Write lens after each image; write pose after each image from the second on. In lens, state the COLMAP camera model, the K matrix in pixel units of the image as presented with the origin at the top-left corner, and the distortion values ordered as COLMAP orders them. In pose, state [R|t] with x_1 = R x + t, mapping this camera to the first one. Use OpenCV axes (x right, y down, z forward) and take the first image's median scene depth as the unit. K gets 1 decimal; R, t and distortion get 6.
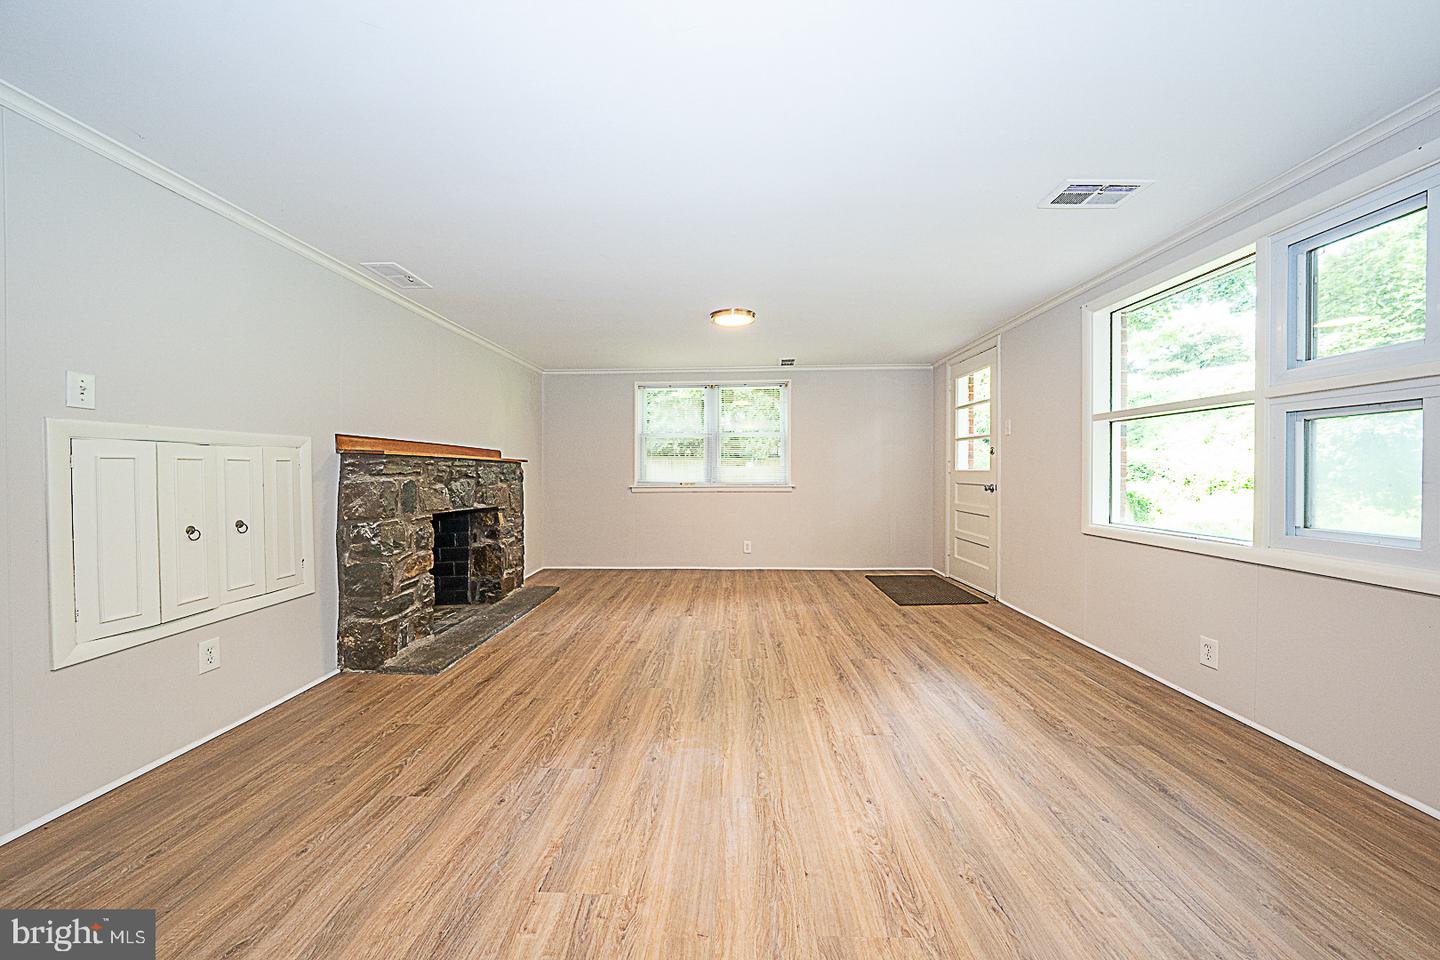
lens RADIAL K [[522.7, 0, 736.8], [0, 522.7, 473.1], [0, 0, 1]] dist [-0.020124, 0.000427]
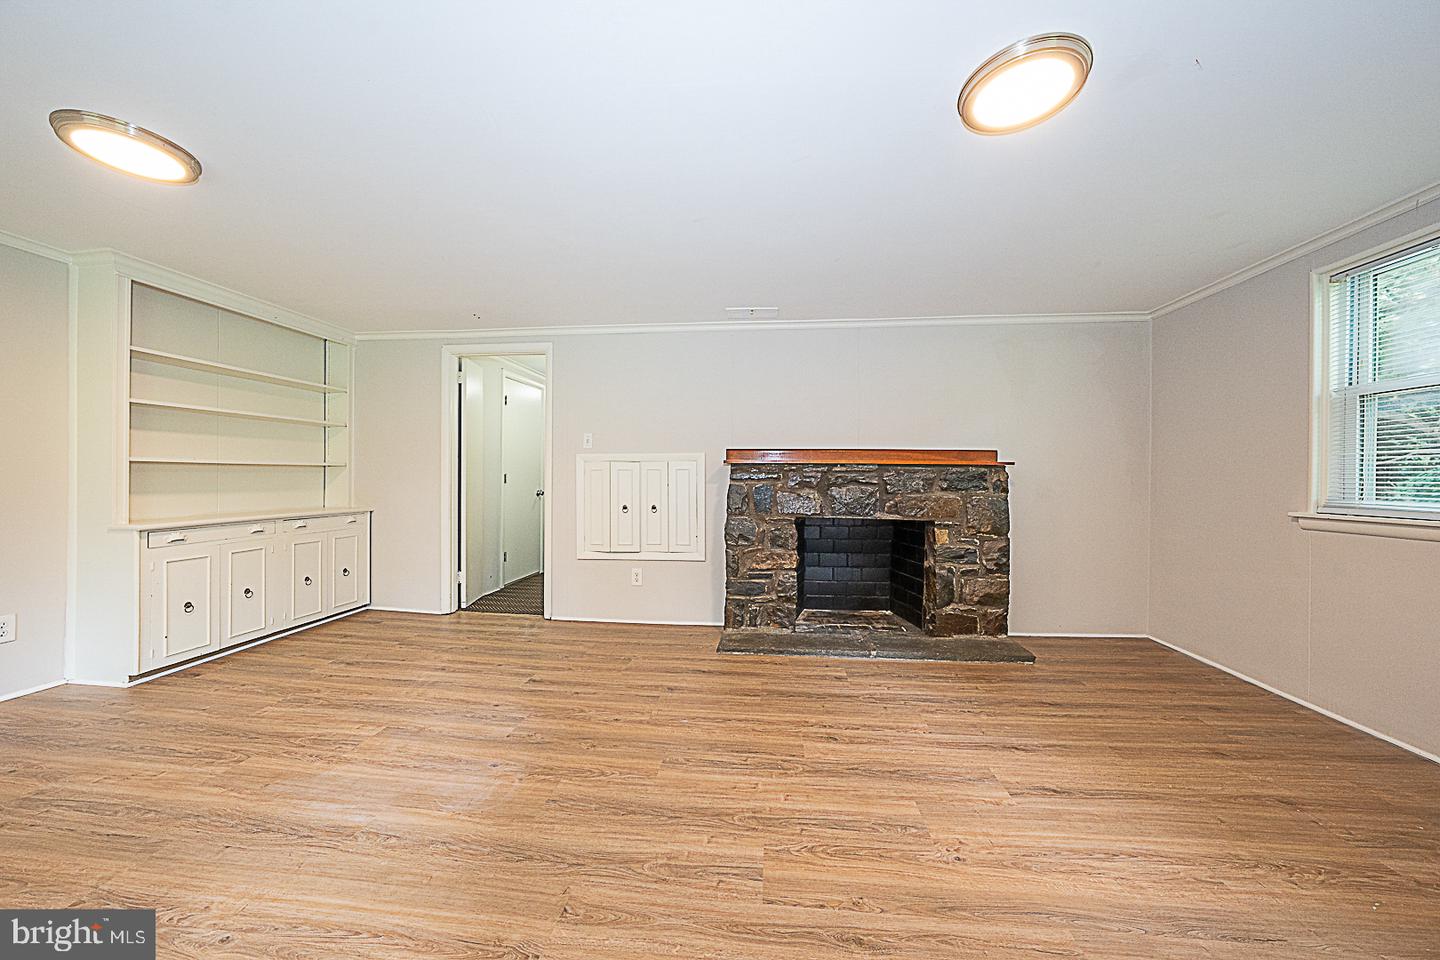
lens RADIAL K [[522.7, 0, 736.8], [0, 522.7, 473.1], [0, 0, 1]] dist [-0.020124, 0.000427]
pose [[-0.133625, -0.005215, -0.991018, 0.512978], [-0.006650, 0.999968, -0.004365, -0.006110], [0.991010, 0.006007, -0.133656, 1.069936]]
